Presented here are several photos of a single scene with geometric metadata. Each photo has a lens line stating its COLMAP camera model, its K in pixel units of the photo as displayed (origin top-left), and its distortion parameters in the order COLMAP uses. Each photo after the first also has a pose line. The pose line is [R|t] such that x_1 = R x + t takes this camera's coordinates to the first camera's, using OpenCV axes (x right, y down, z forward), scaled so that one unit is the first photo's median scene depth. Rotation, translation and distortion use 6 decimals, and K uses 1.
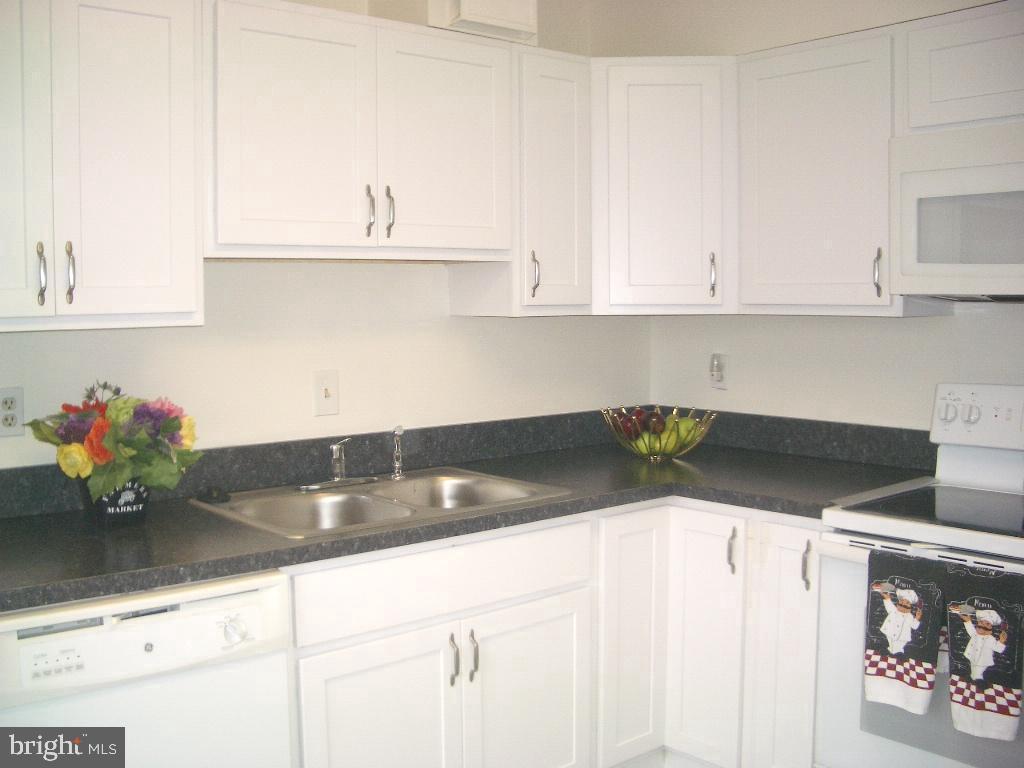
lens RADIAL K [[1048.9, 0, 512.0], [0, 1048.9, 384.0], [0, 0, 1]] dist [-0.242233, 0.251473]
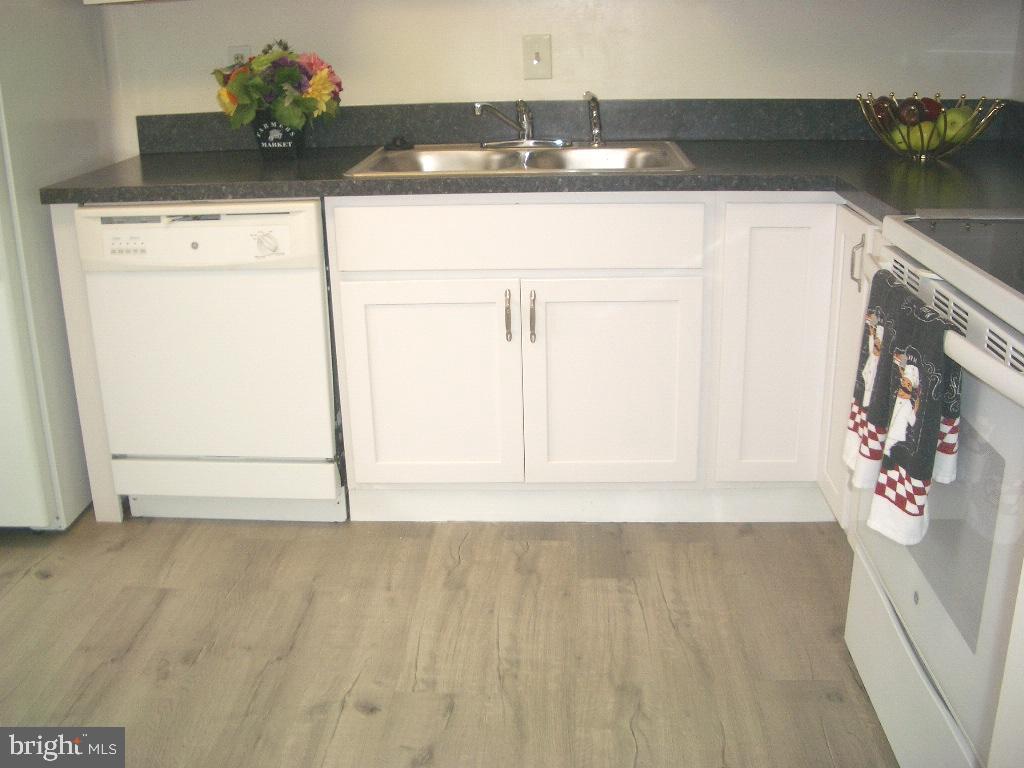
lens RADIAL K [[1073.0, 0, 512.0], [0, 1073.0, 384.0], [0, 0, 1]] dist [-0.175847, 0.001672]
pose [[0.727138, 0.214984, -0.651961, 0.713804], [-0.032135, 0.959317, 0.280495, 0.035393], [0.685739, -0.183008, 0.704464, 0.255901]]
